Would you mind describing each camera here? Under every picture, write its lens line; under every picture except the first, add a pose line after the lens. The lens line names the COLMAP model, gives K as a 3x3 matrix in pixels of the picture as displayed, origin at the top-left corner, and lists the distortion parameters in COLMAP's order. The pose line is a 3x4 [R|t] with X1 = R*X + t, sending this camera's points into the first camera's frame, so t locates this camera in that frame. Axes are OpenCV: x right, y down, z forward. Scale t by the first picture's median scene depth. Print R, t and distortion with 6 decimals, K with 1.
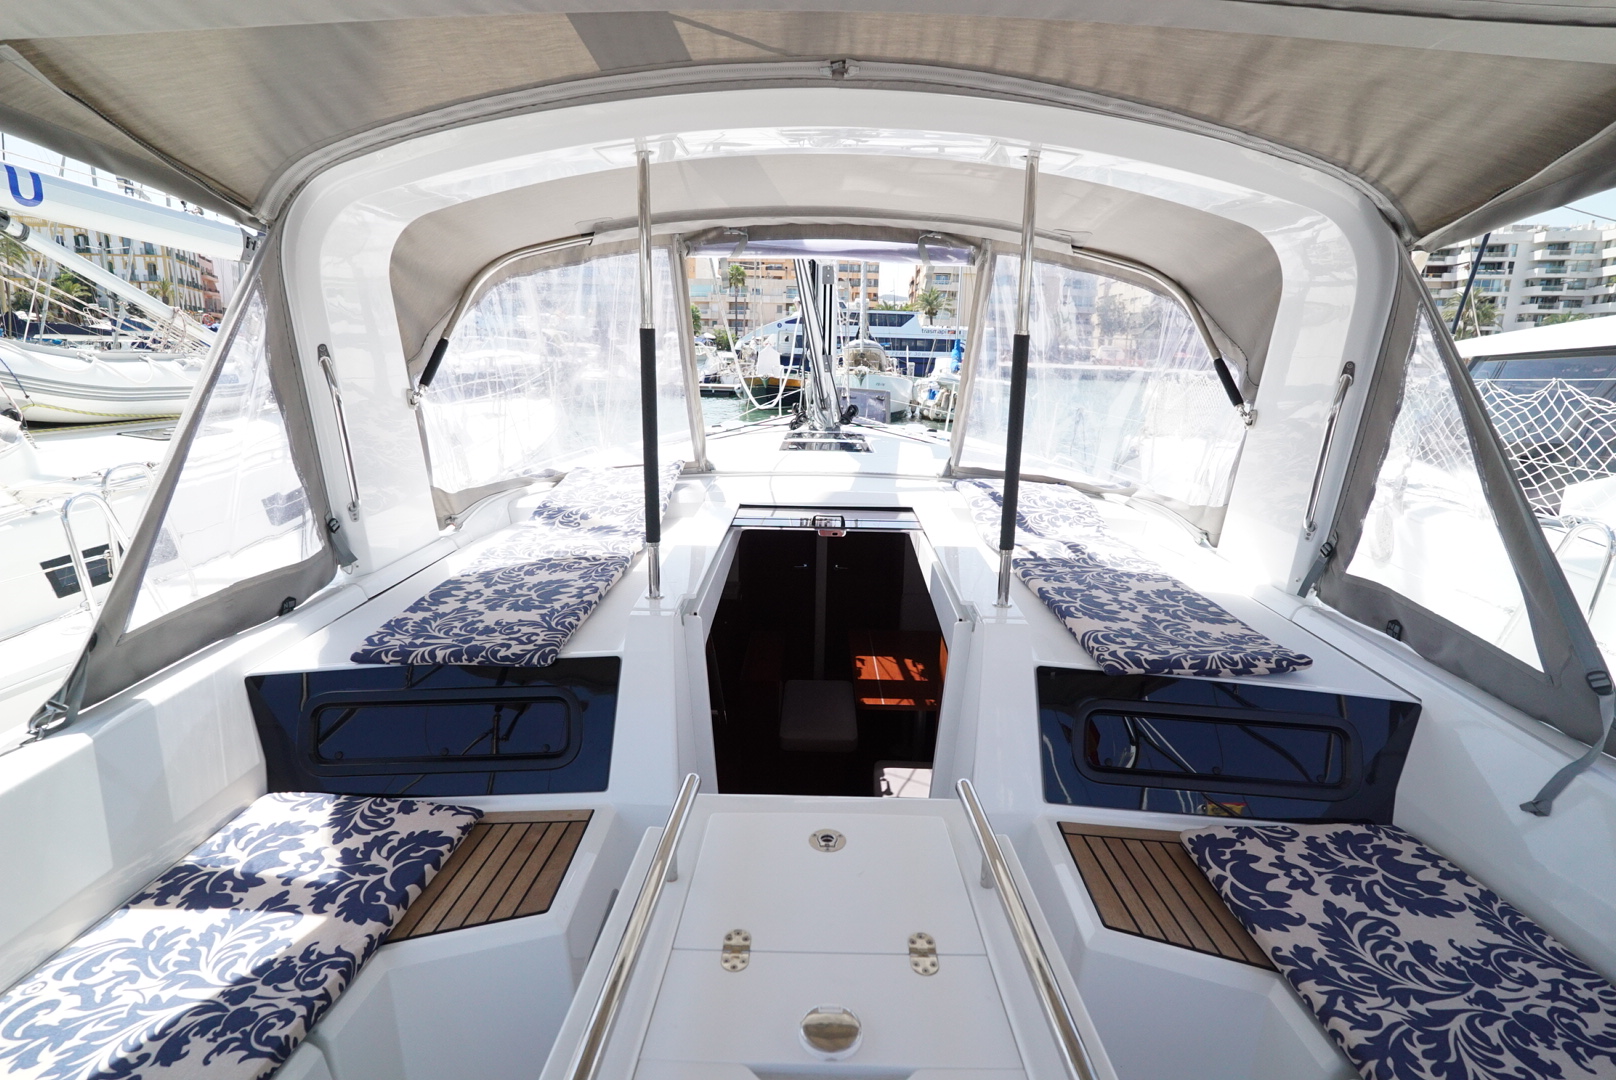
lens RADIAL K [[844.7, 0, 795.5], [0, 844.7, 536.7], [0, 0, 1]] dist [-0.074447, 0.040296]
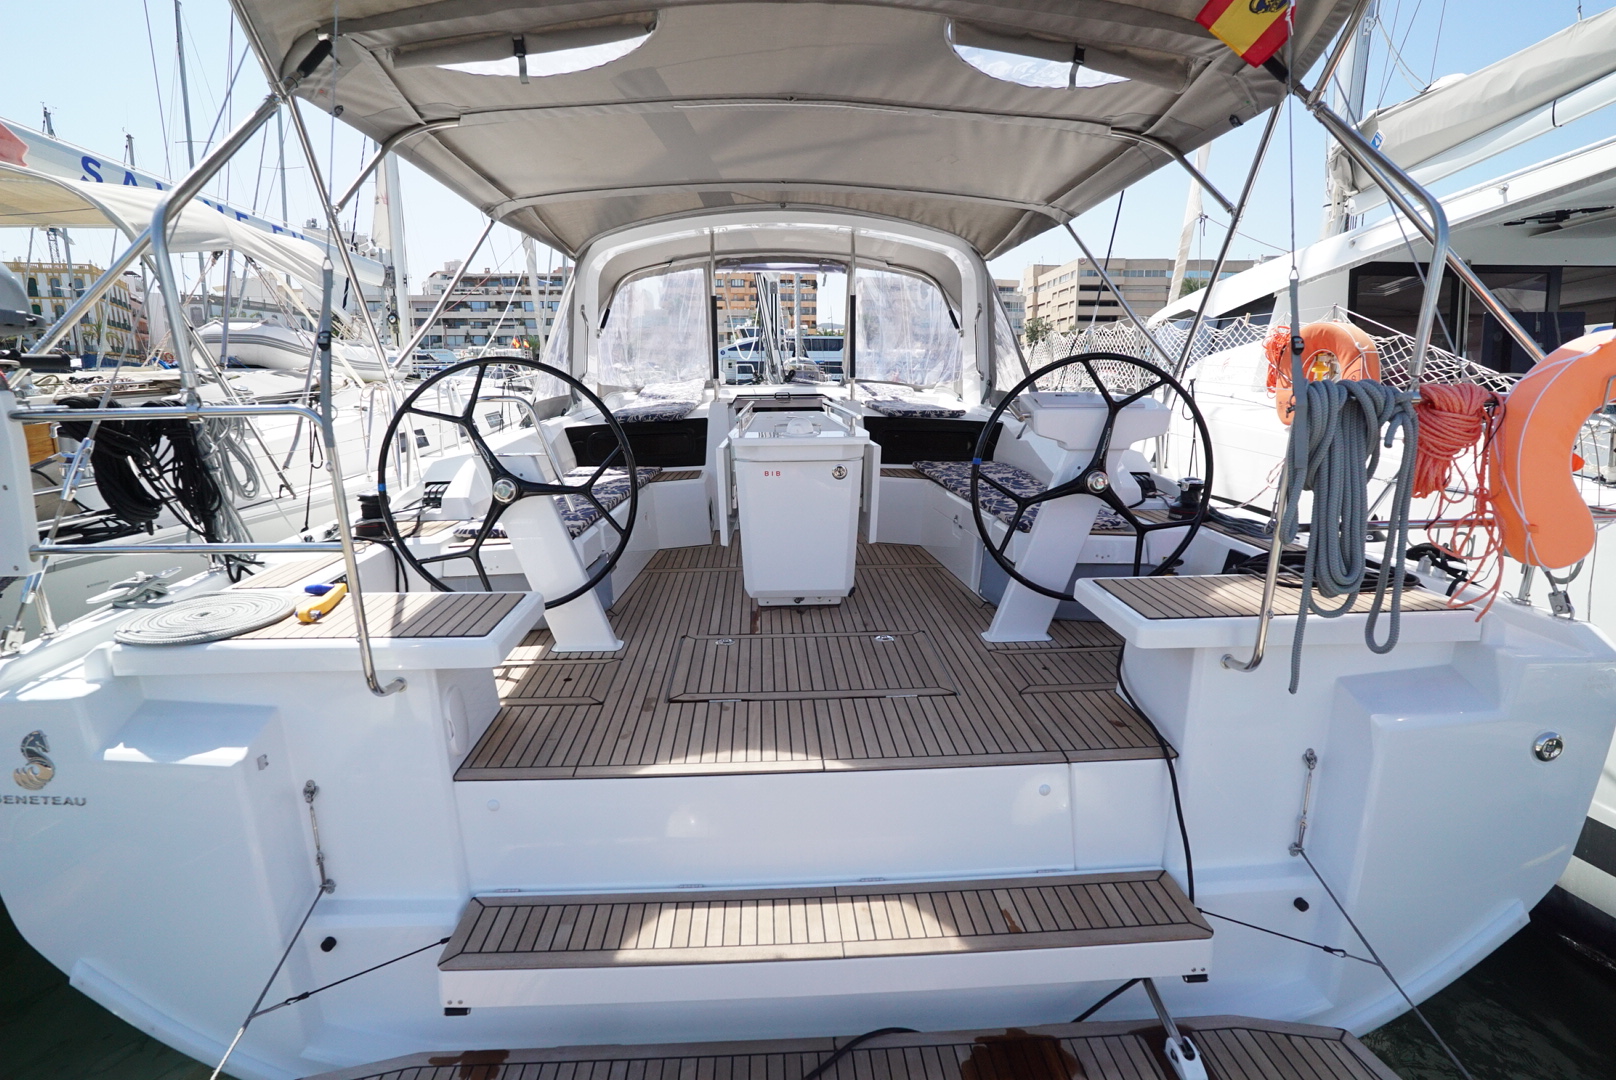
lens RADIAL K [[844.7, 0, 795.5], [0, 844.7, 536.7], [0, 0, 1]] dist [-0.074447, 0.040296]
pose [[0.997366, -0.036207, 0.062842, -0.116371], [0.038264, 0.998760, -0.031844, 0.631240], [-0.061611, 0.034165, 0.997515, -1.705277]]
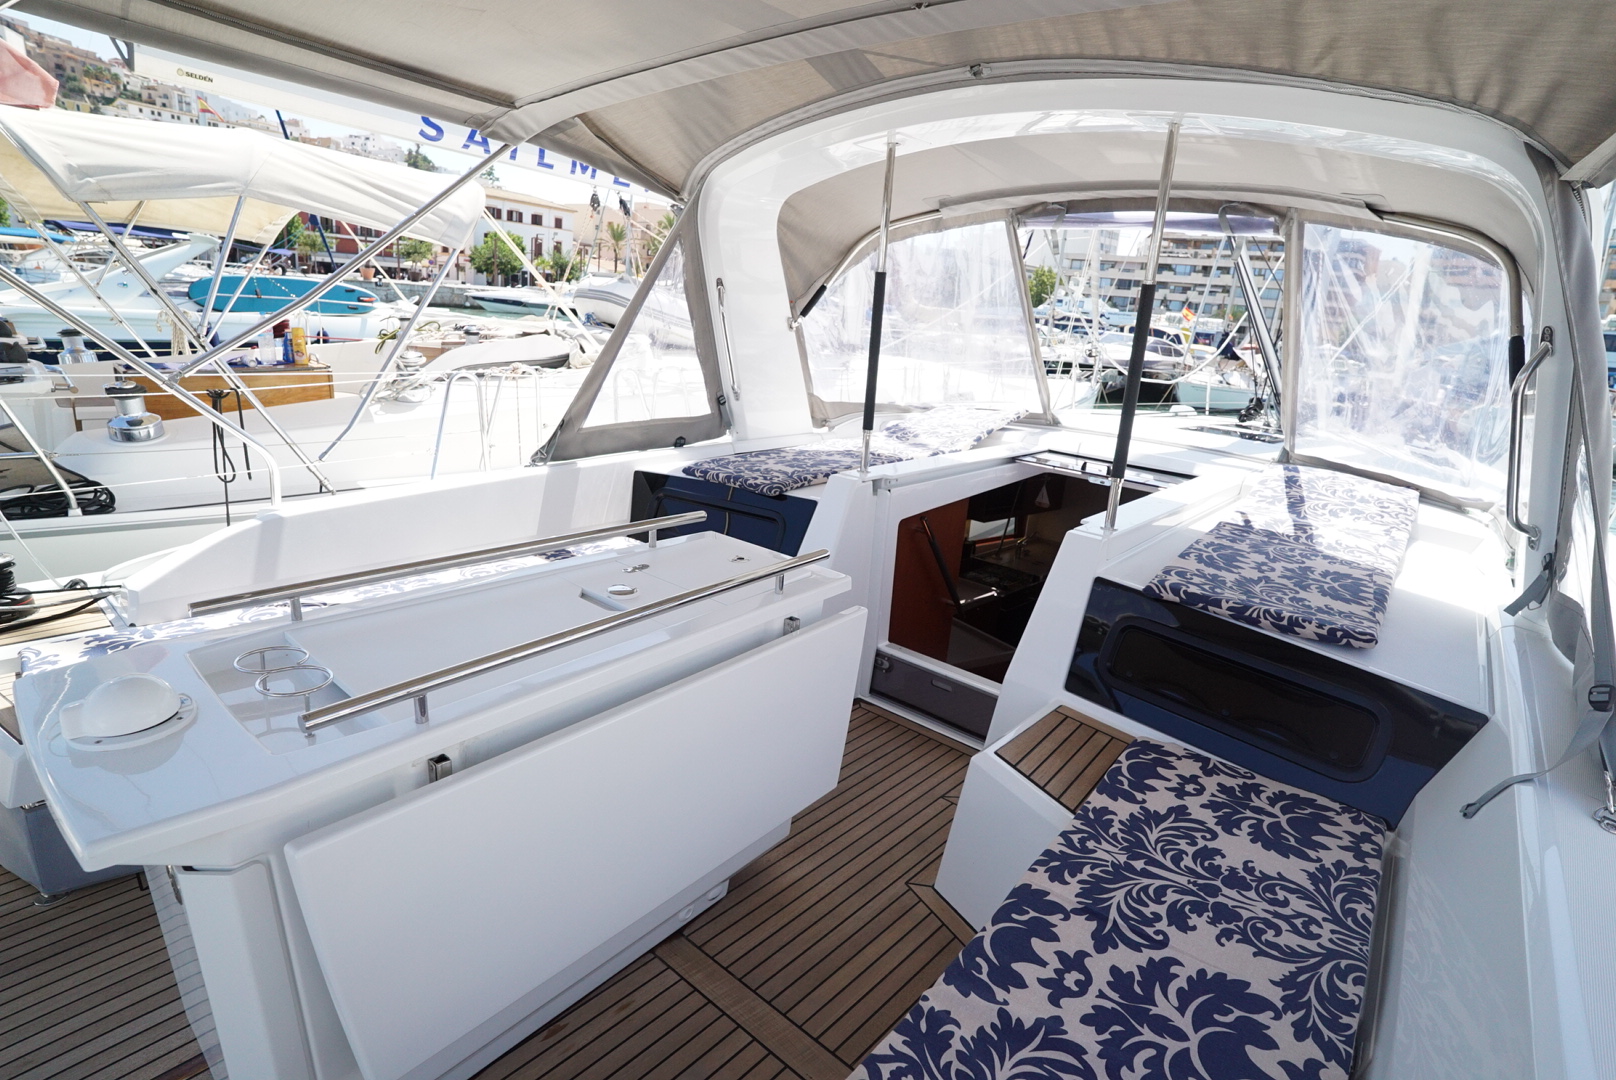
lens RADIAL K [[844.7, 0, 795.5], [0, 844.7, 536.7], [0, 0, 1]] dist [-0.074447, 0.040296]
pose [[0.756646, 0.210613, -0.618975, 0.685959], [-0.208251, 0.975025, 0.077193, 0.102475], [0.619773, 0.070495, 0.781608, -0.137739]]
